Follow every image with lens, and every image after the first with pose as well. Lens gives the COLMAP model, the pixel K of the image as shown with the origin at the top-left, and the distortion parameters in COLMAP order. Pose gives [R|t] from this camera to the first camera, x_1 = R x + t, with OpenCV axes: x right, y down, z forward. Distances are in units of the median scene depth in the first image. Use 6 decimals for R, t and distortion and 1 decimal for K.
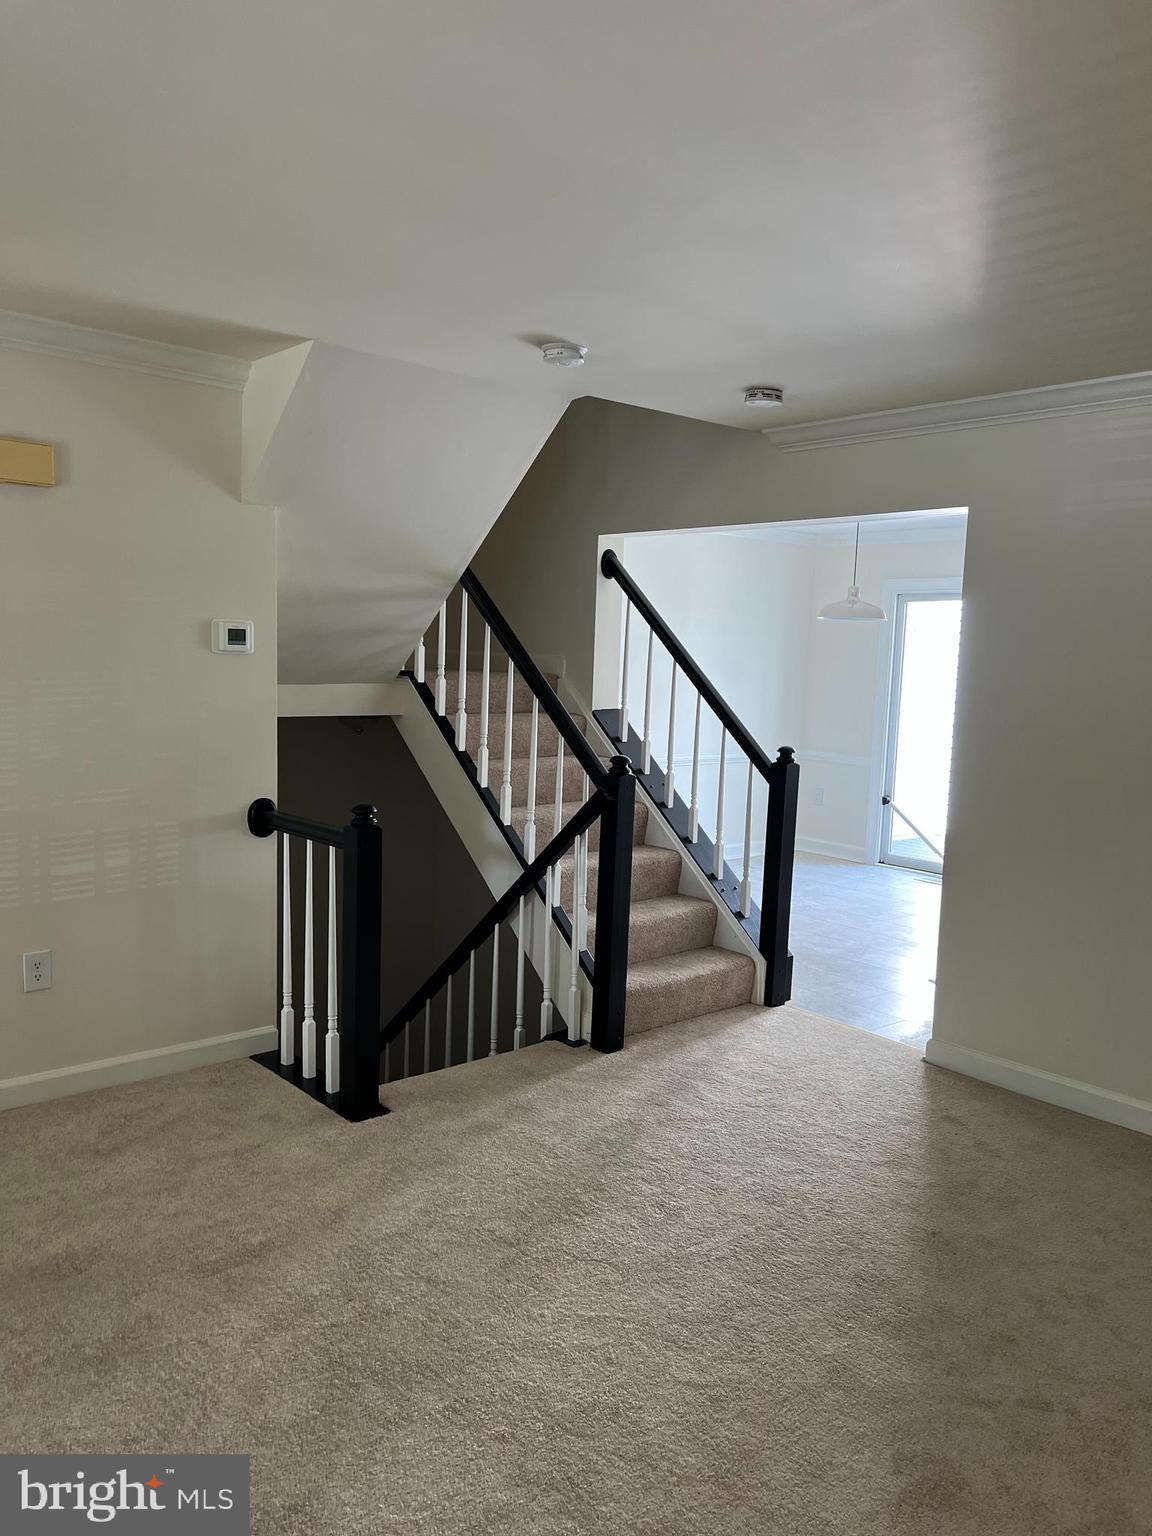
lens RADIAL K [[1151.5, 0, 589.0], [0, 1151.5, 788.4], [0, 0, 1]] dist [0.044358, -0.044678]
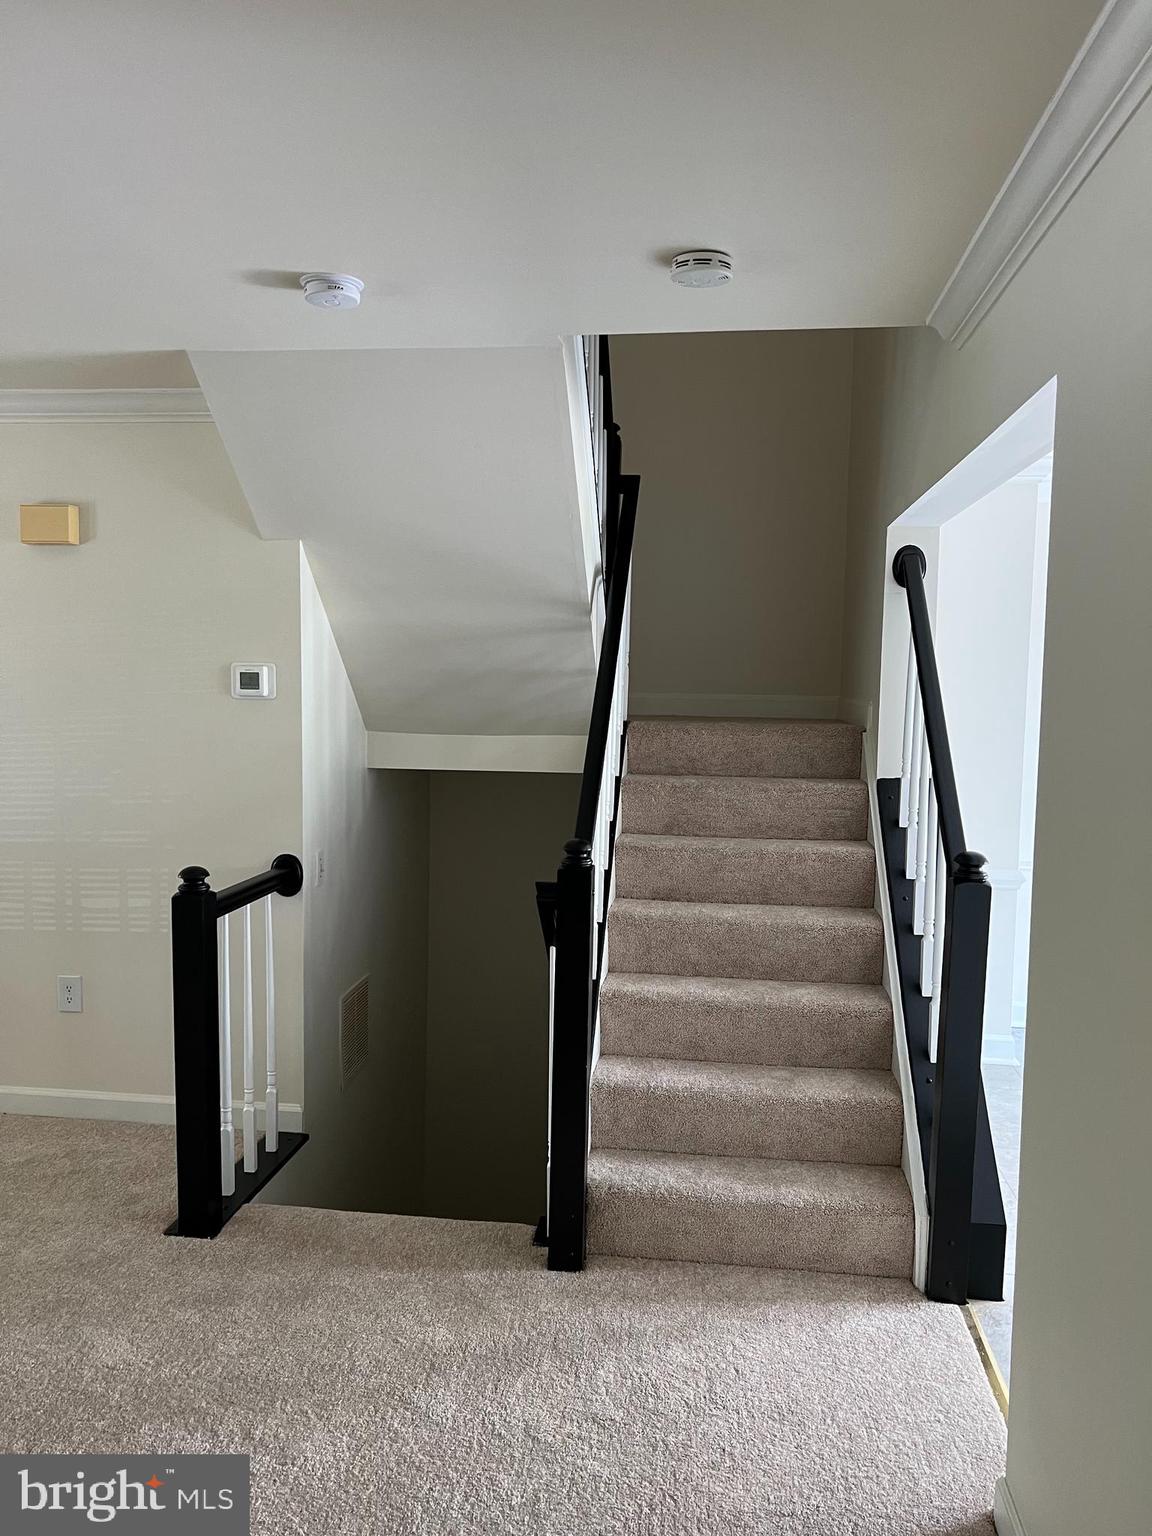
lens RADIAL K [[1151.5, 0, 556.6], [0, 1151.5, 785.5], [0, 0, 1]] dist [0.044358, -0.044678]
pose [[0.658374, 0.045641, -0.751306, 0.578055], [-0.085795, 0.996205, -0.014665, -0.053923], [0.747785, 0.074114, 0.659792, 0.573751]]
